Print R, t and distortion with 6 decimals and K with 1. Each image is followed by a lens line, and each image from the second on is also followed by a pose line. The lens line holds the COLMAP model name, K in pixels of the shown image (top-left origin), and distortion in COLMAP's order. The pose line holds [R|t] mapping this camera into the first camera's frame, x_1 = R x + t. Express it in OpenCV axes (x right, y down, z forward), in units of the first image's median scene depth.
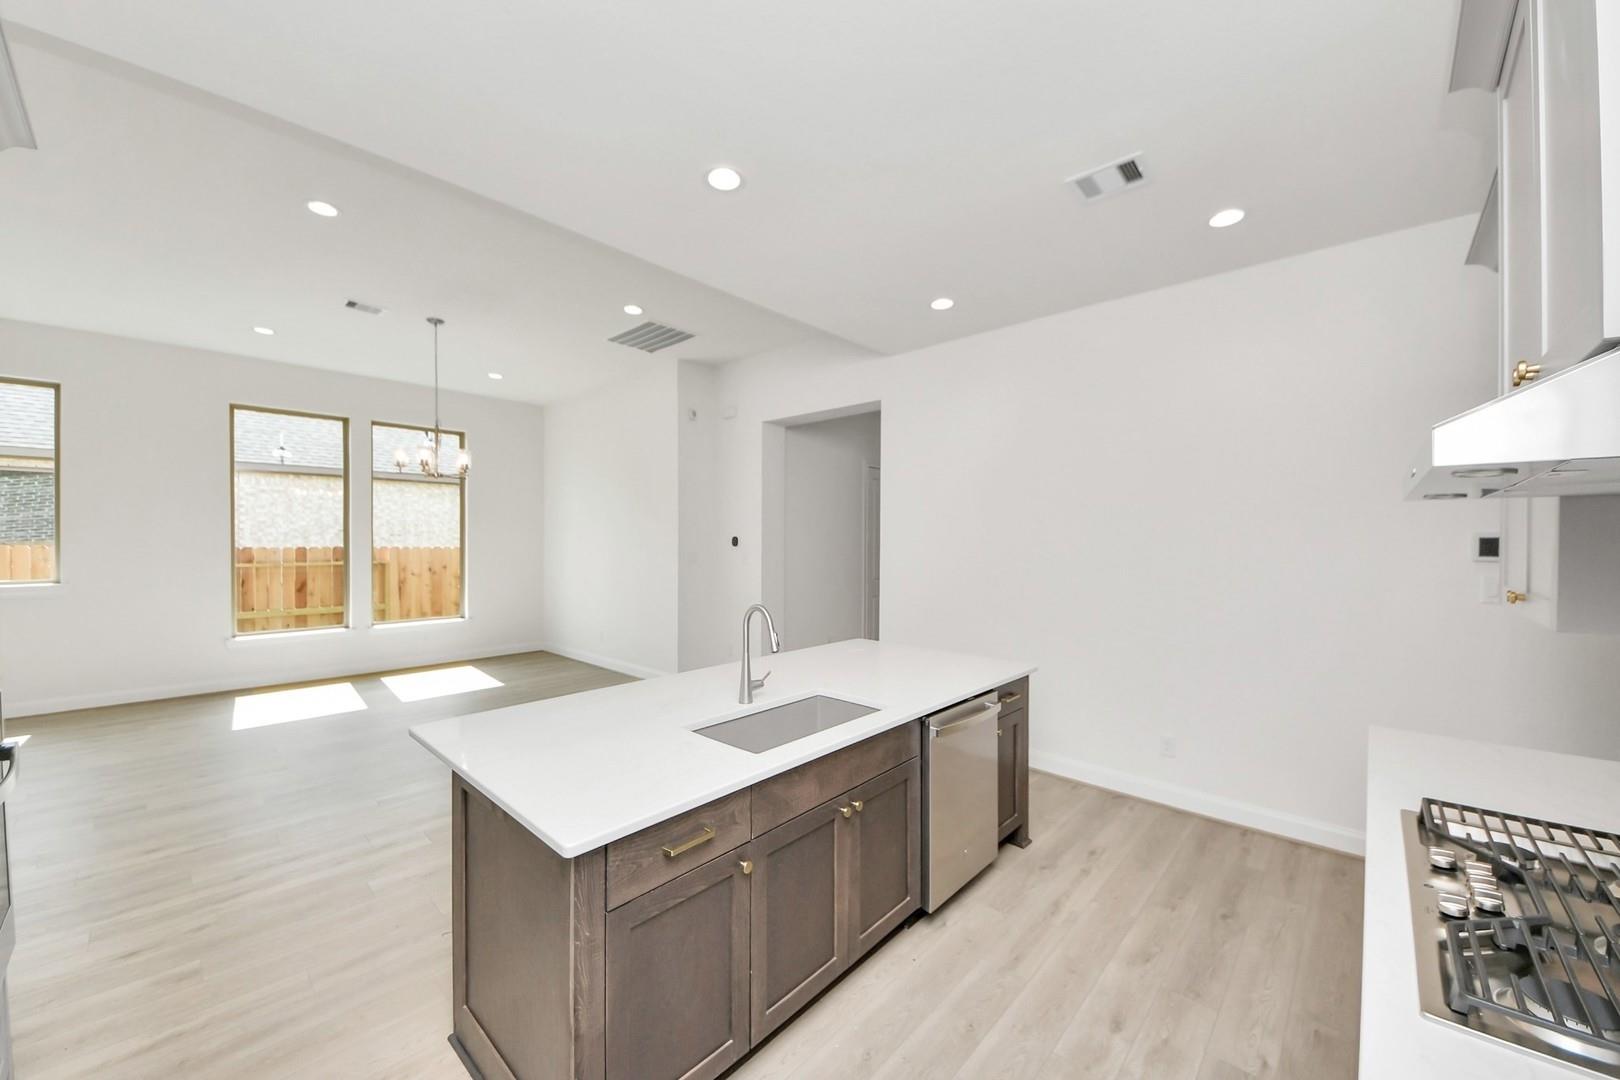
lens RADIAL K [[613.2, 0, 810.0], [0, 613.2, 540.0], [0, 0, 1]] dist [0.000433, -0.005617]
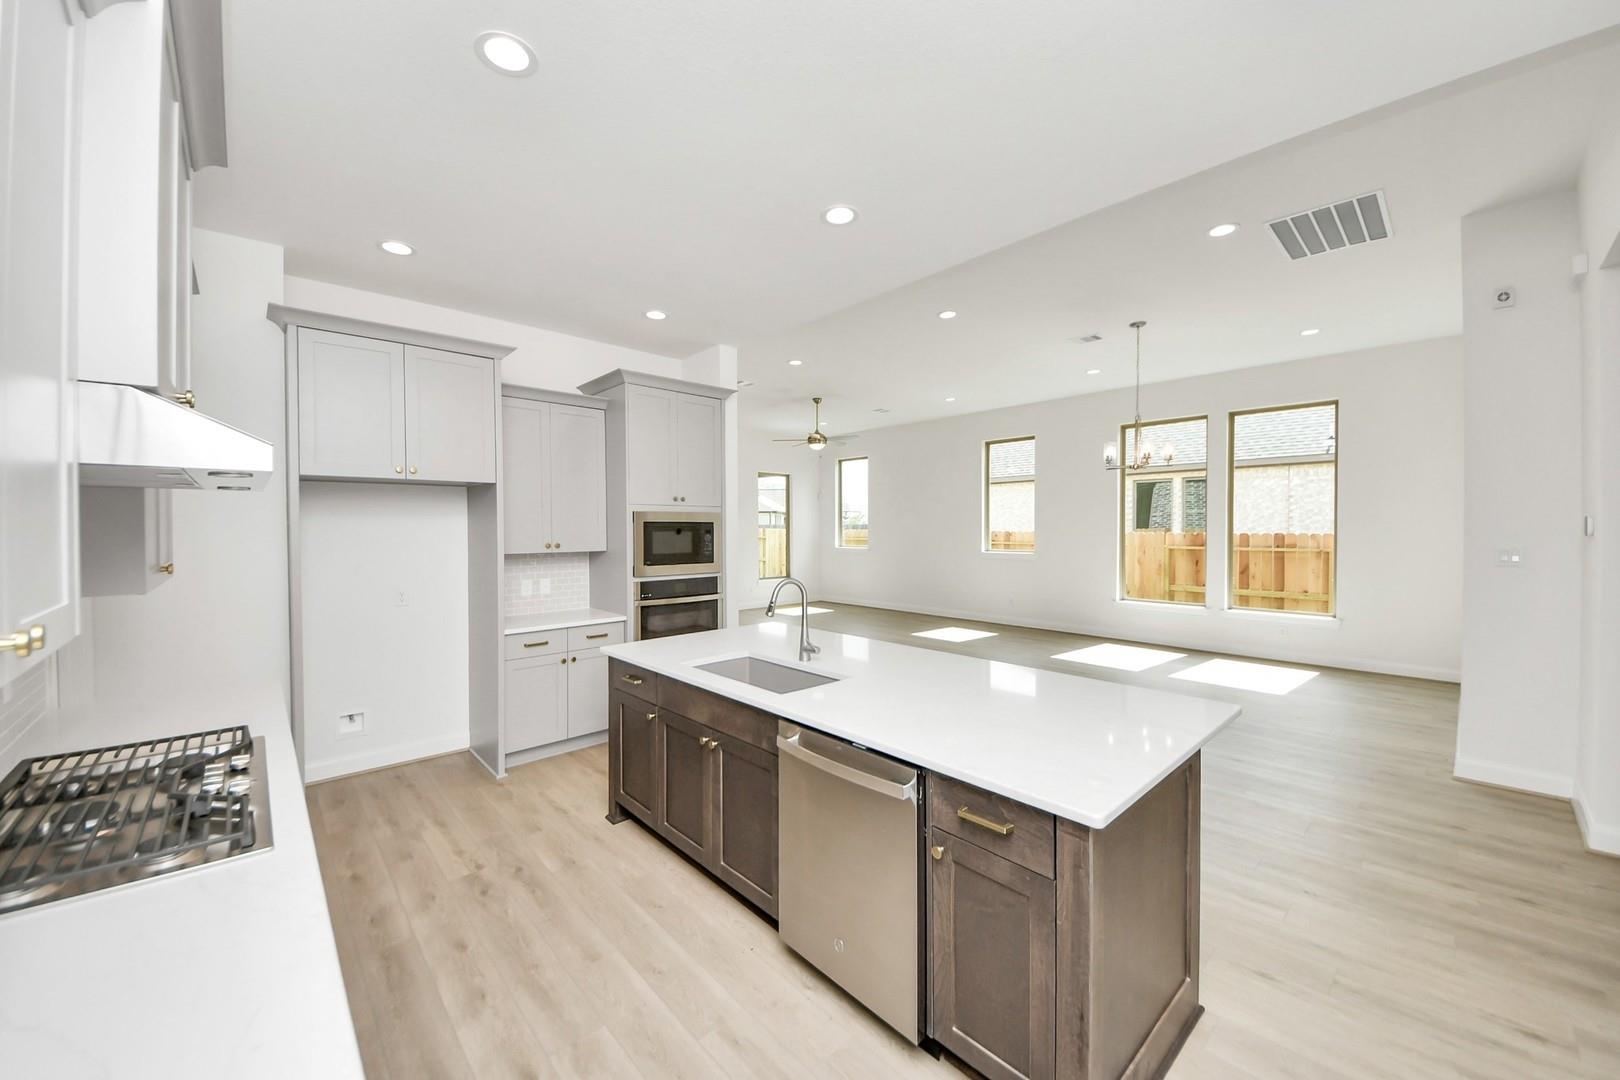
lens RADIAL K [[600.2, 0, 812.1], [0, 600.2, 525.7], [0, 0, 1]] dist [0.000269, -0.007974]
pose [[-0.085572, -0.008473, -0.996296, 0.325019], [0.004661, 0.999949, -0.008904, 0.004009], [0.996321, -0.005405, -0.085529, 0.341196]]
